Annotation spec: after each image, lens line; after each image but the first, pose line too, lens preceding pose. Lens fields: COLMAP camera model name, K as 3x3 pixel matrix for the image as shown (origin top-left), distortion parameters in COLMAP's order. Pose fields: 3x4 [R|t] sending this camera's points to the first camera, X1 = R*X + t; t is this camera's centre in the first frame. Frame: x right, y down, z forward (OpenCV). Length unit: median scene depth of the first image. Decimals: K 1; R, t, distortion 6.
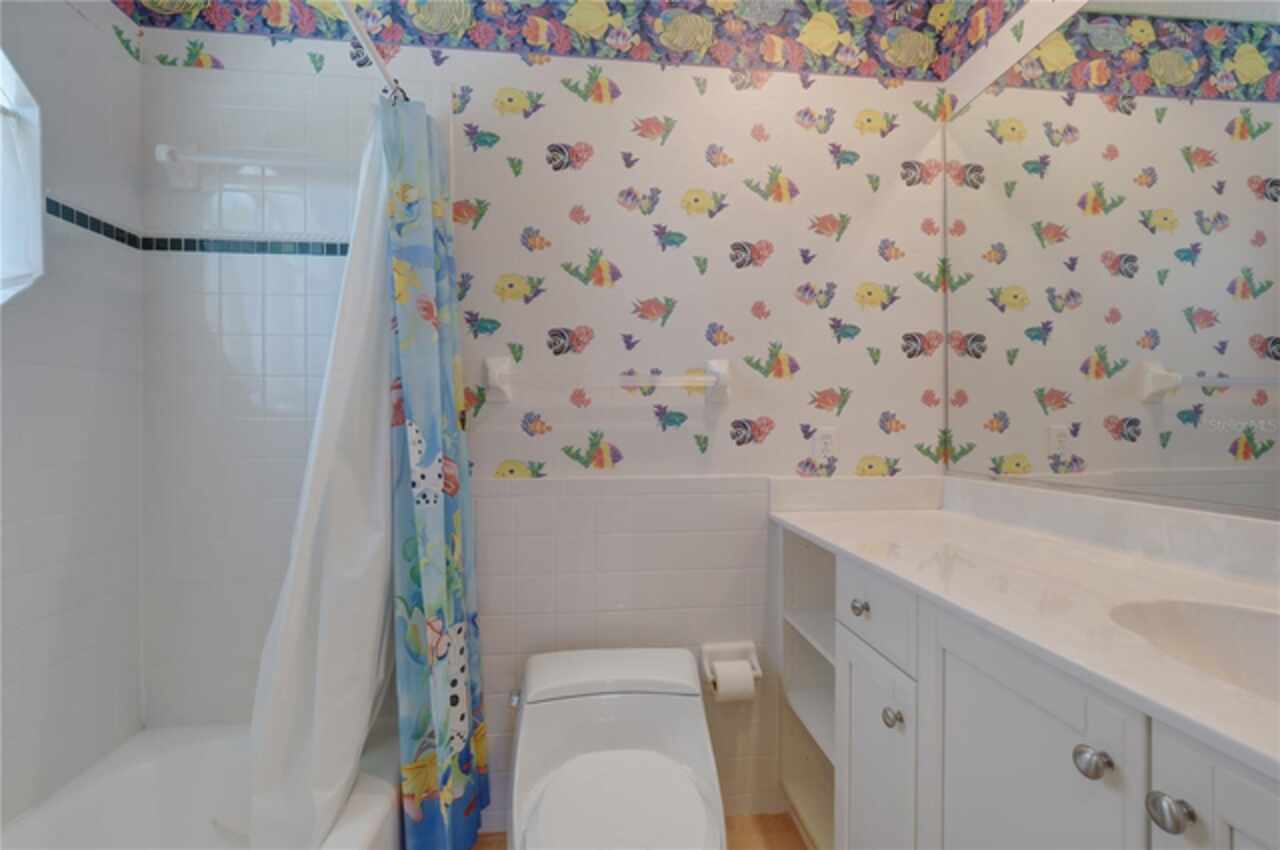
lens RADIAL K [[540.7, 0, 644.4], [0, 540.7, 431.4], [0, 0, 1]] dist [-0.012512, 0.004583]
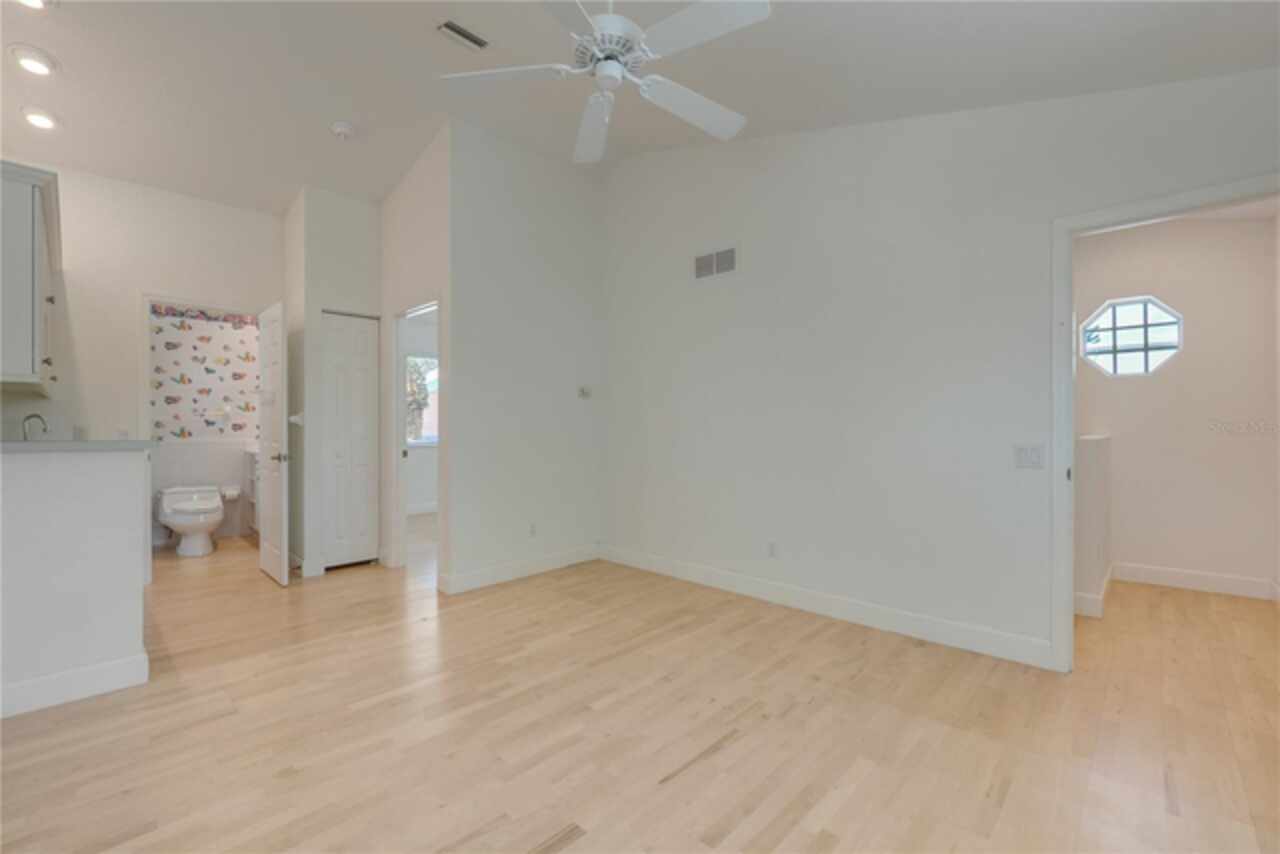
lens RADIAL K [[552.2, 0, 629.0], [0, 552.2, 426.3], [0, 0, 1]] dist [-0.002841, -0.000121]
pose [[0.773380, 0.003588, 0.633932, -0.117639], [0.000822, 0.999977, -0.006662, 0.021017], [-0.633942, 0.005673, 0.773360, -3.530878]]
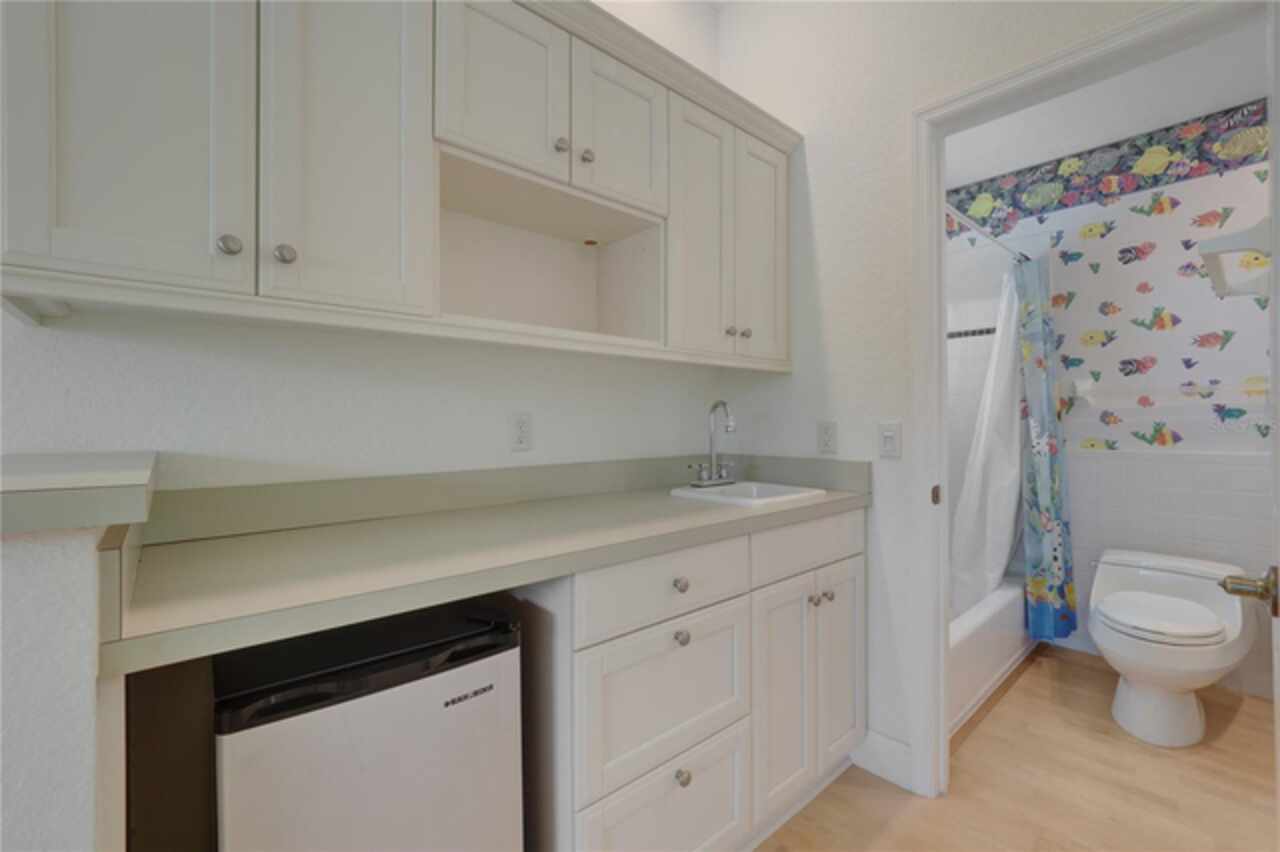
lens RADIAL K [[540.7, 0, 643.5], [0, 540.7, 420.7], [0, 0, 1]] dist [-0.012512, 0.004583]
pose [[0.581324, -0.002303, -0.813669, 0.315717], [-0.002342, 0.999987, -0.004504, 0.006444], [0.813669, 0.004524, 0.581311, -1.161253]]
